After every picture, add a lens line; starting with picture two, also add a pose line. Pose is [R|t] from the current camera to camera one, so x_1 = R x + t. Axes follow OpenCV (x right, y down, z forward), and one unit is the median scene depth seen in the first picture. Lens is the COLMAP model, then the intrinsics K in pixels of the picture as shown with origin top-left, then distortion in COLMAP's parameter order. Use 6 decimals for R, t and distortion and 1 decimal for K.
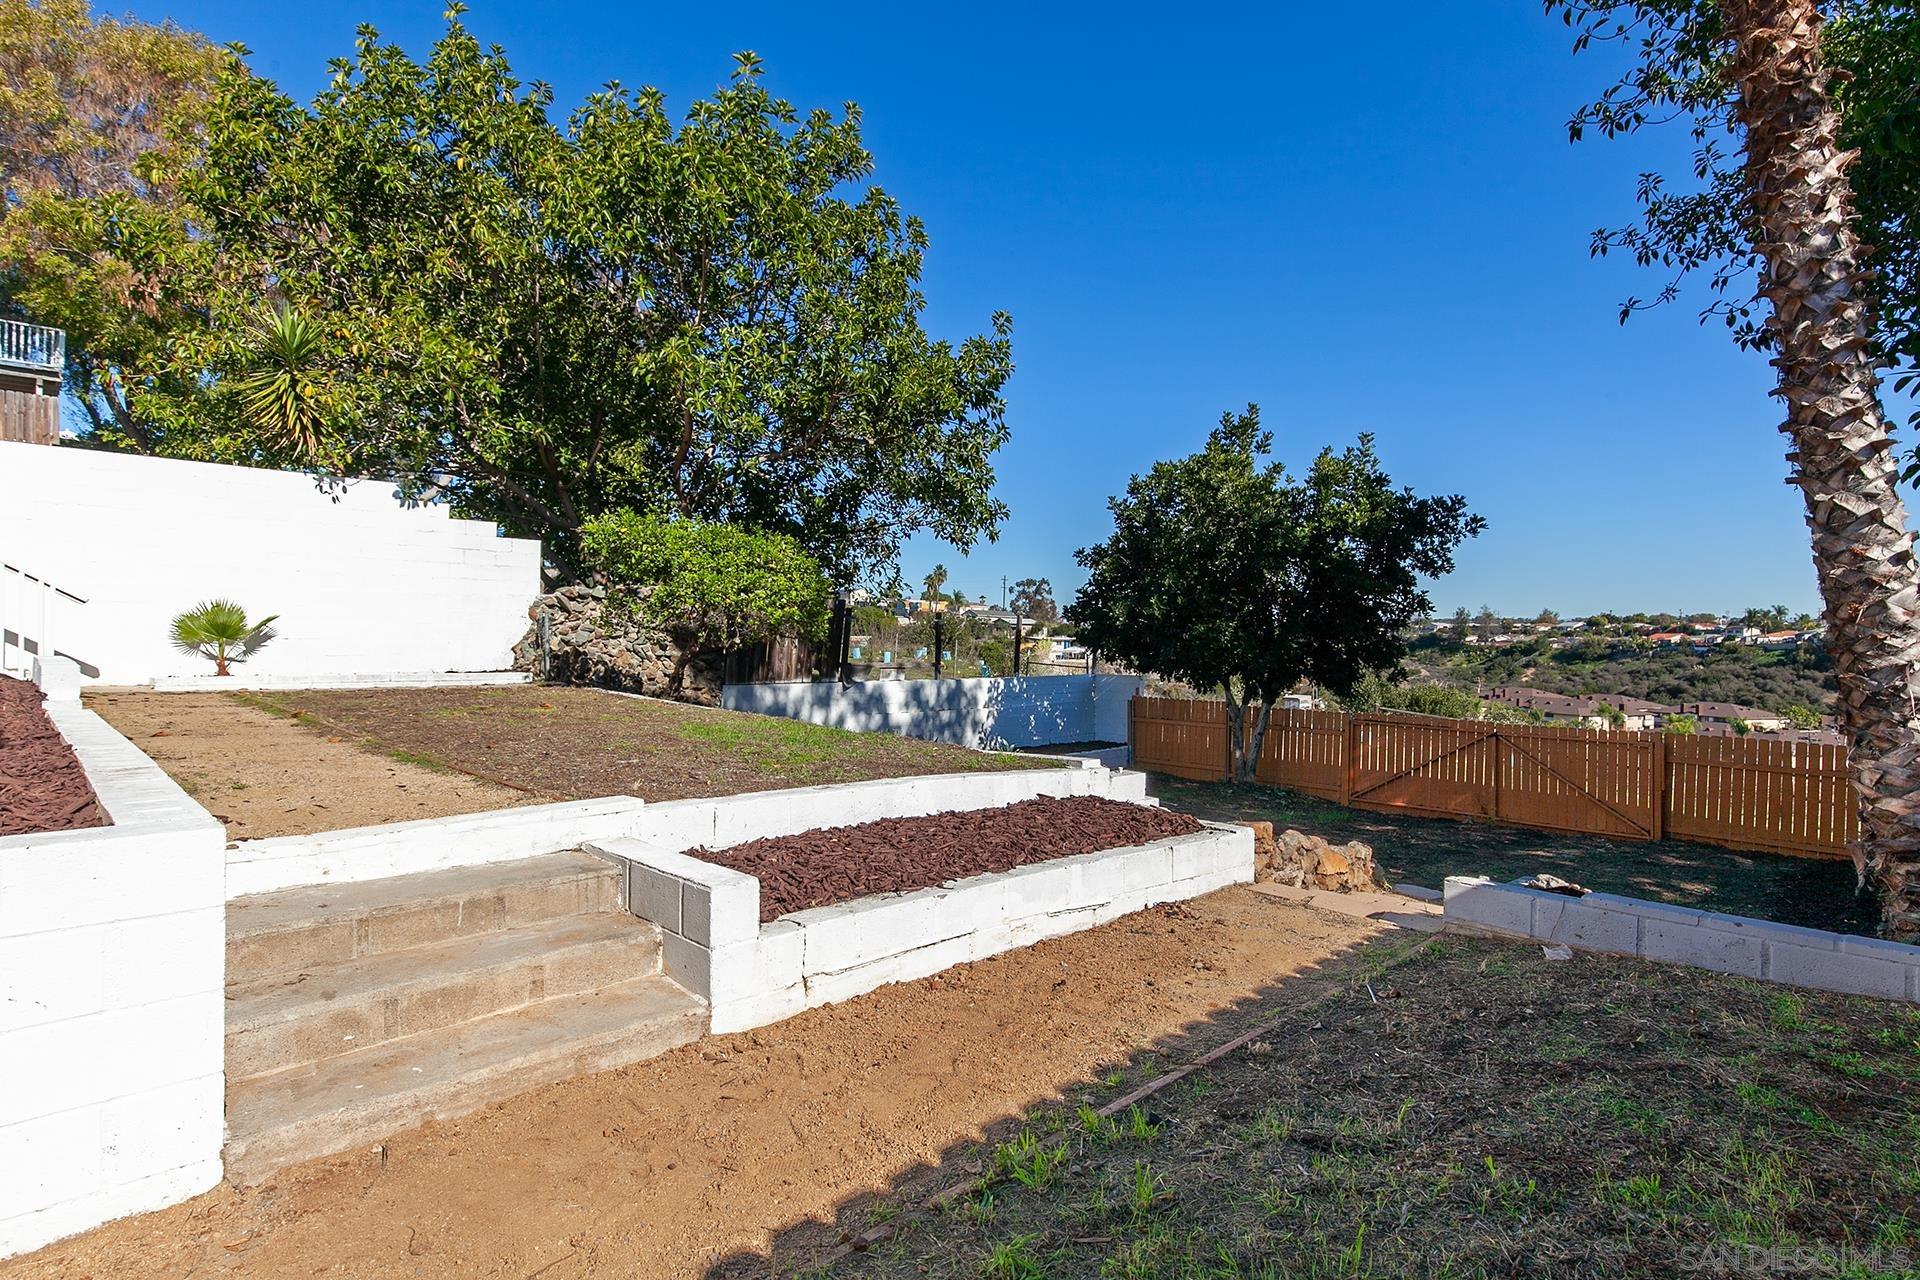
lens RADIAL K [[960.1, 0, 963.6], [0, 960.1, 641.7], [0, 0, 1]] dist [-0.000786, -0.000850]
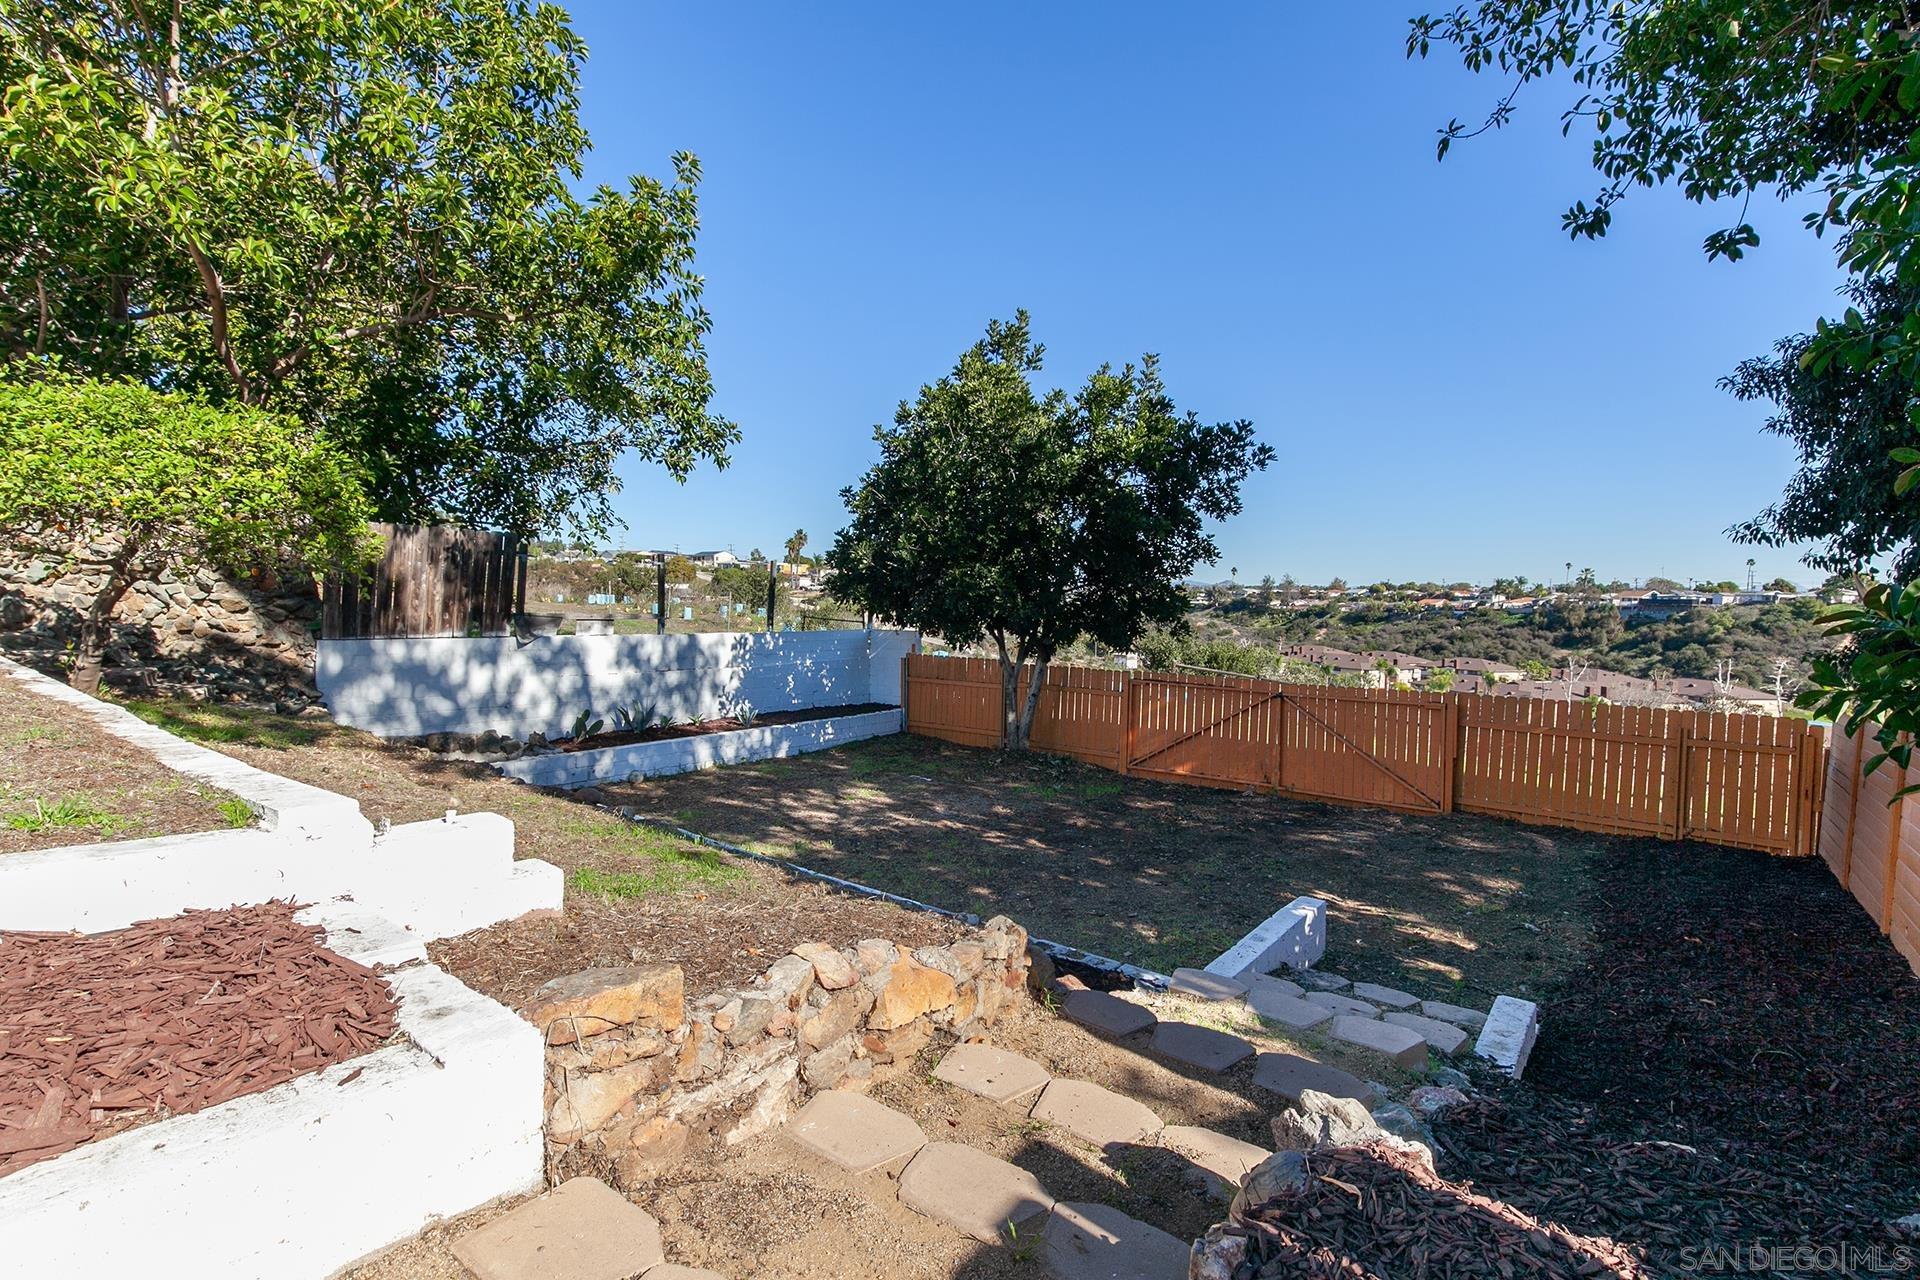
lens RADIAL K [[882.7, 0, 956.9], [0, 882.7, 643.3], [0, 0, 1]] dist [0.009572, -0.000950]
pose [[0.990103, -0.000988, 0.140341, 0.133651], [-0.005242, 0.999017, 0.044015, 0.013212], [-0.140246, -0.044315, 0.989124, 0.219424]]
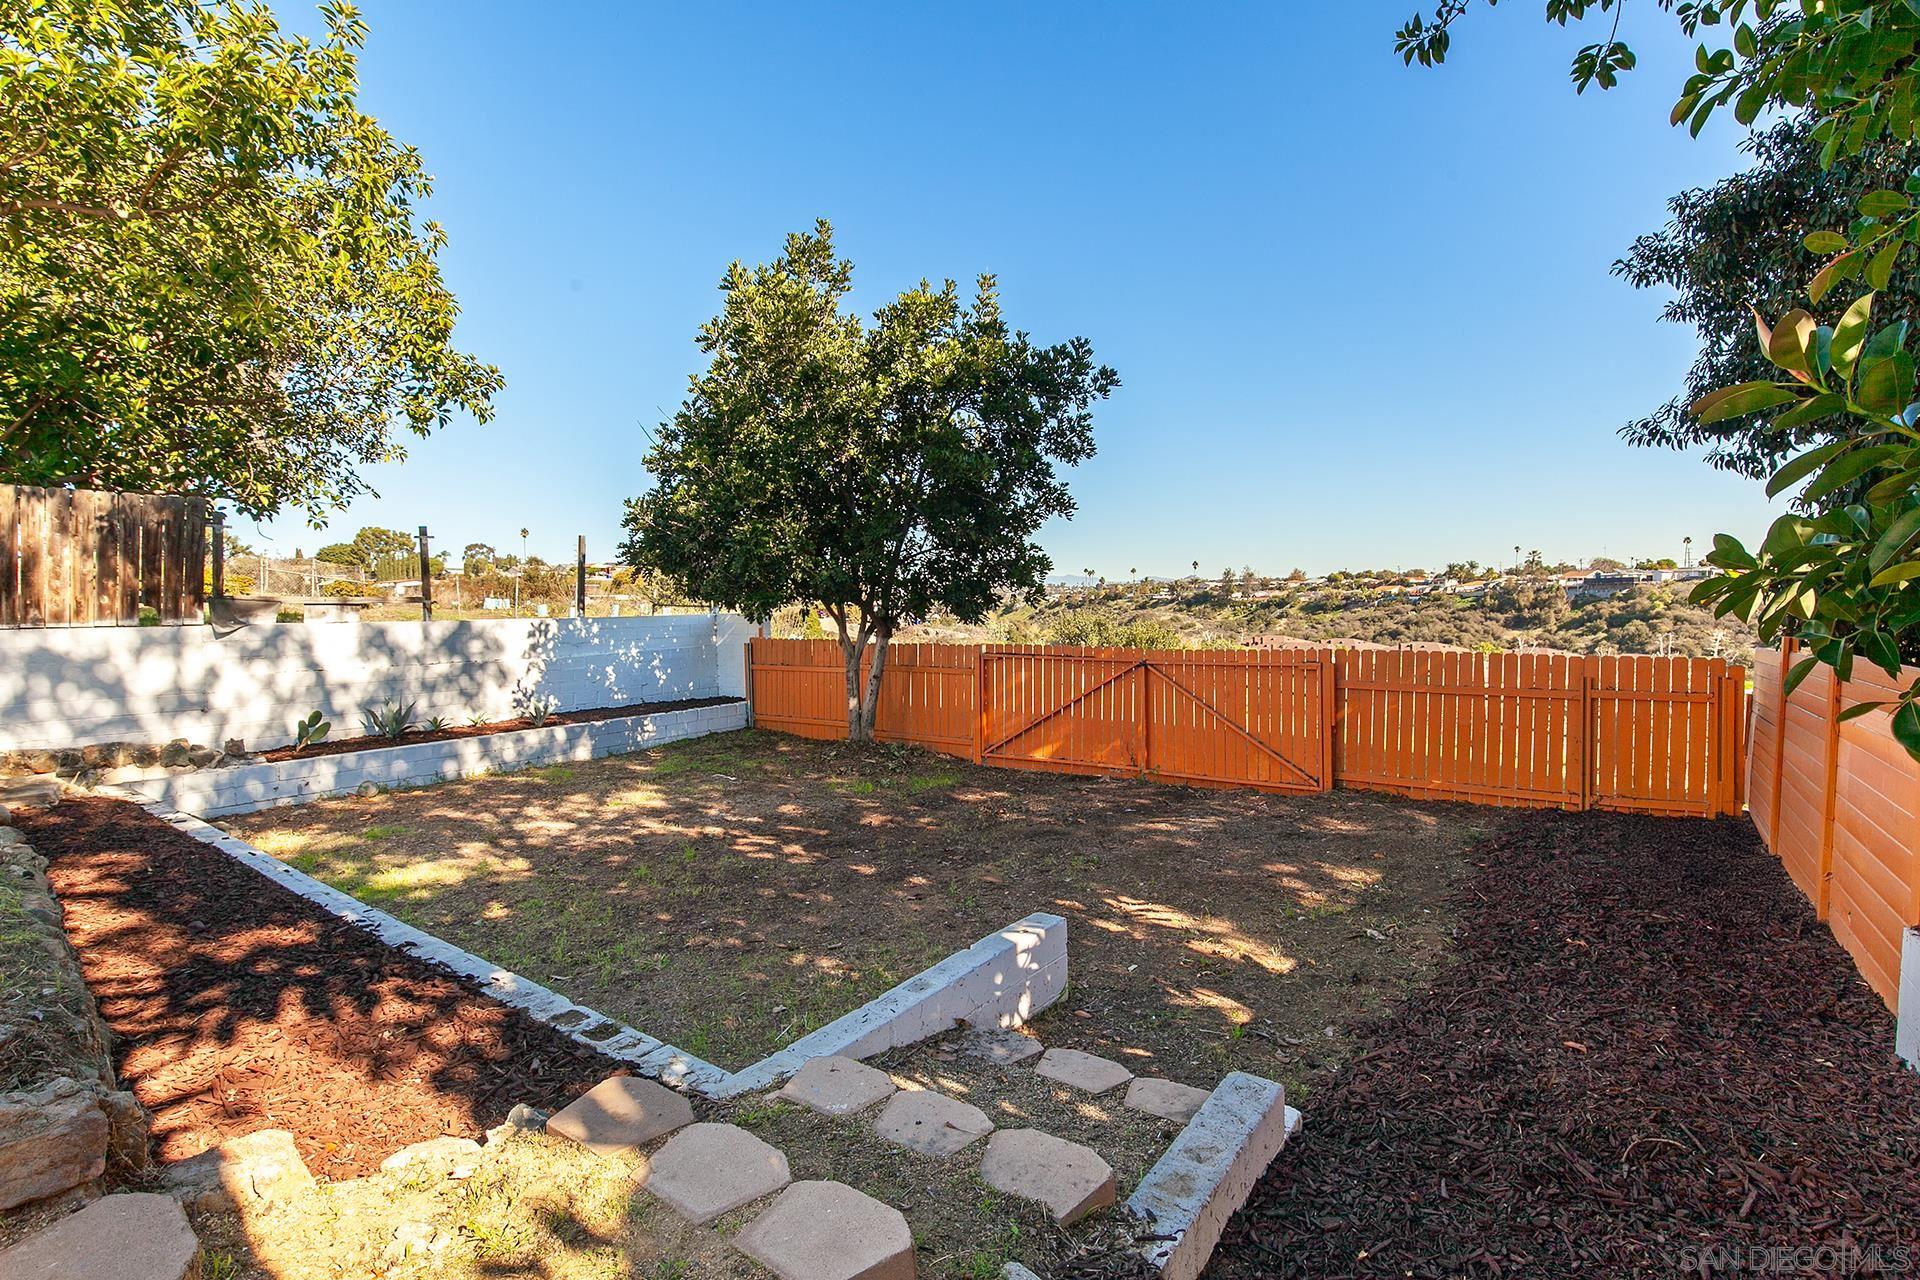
lens RADIAL K [[883.8, 0, 955.5], [0, 883.8, 639.6], [0, 0, 1]] dist [-0.003121, 0.000196]
pose [[0.984136, -0.035387, 0.173849, 0.271317], [0.029486, 0.998902, 0.036406, 0.045887], [-0.174946, -0.030702, 0.984099, 0.316183]]
